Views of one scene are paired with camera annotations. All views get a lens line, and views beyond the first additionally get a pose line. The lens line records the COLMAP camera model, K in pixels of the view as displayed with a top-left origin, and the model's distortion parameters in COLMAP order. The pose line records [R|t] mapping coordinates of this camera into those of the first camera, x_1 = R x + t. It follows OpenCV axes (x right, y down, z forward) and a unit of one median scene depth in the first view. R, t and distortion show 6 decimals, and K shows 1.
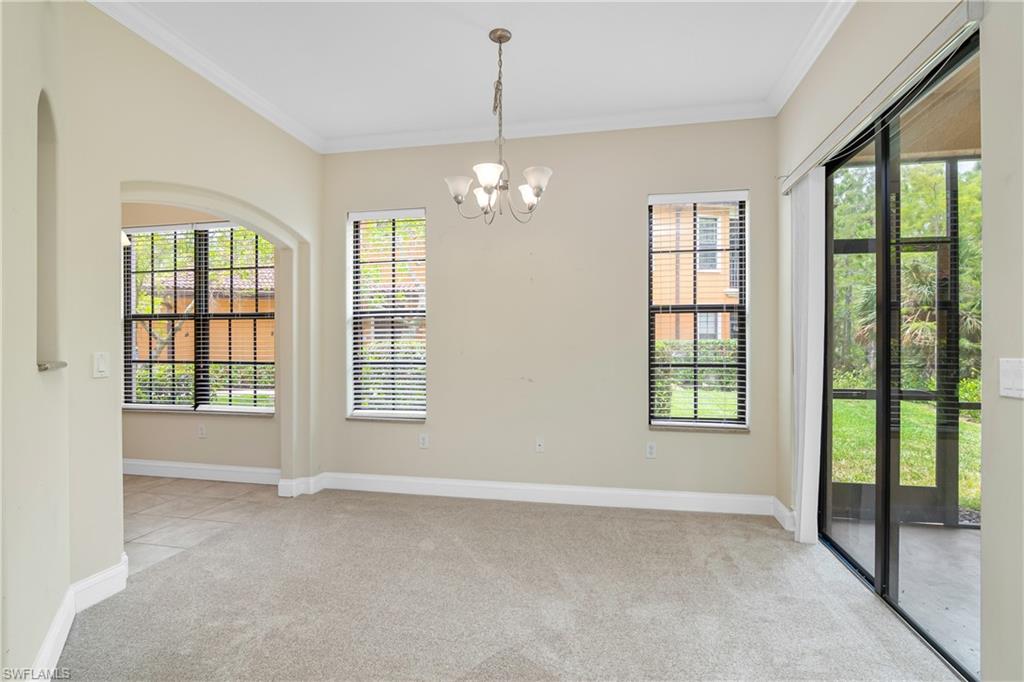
lens RADIAL K [[511.6, 0, 512.0], [0, 511.6, 341.0], [0, 0, 1]] dist [-0.003469, 0.000647]
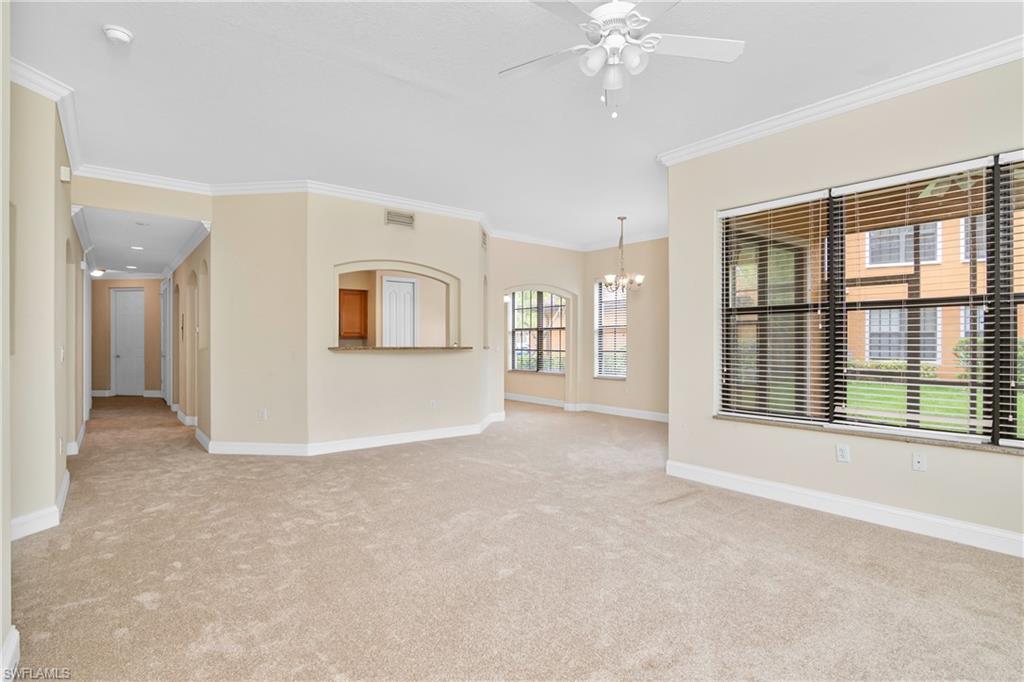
lens RADIAL K [[511.6, 0, 512.0], [0, 511.6, 341.0], [0, 0, 1]] dist [-0.003469, 0.000647]
pose [[0.765785, 0.004066, -0.643084, 0.696938], [-0.001144, 0.999987, 0.004960, -0.008995], [0.643096, -0.003062, 0.765779, -0.739184]]
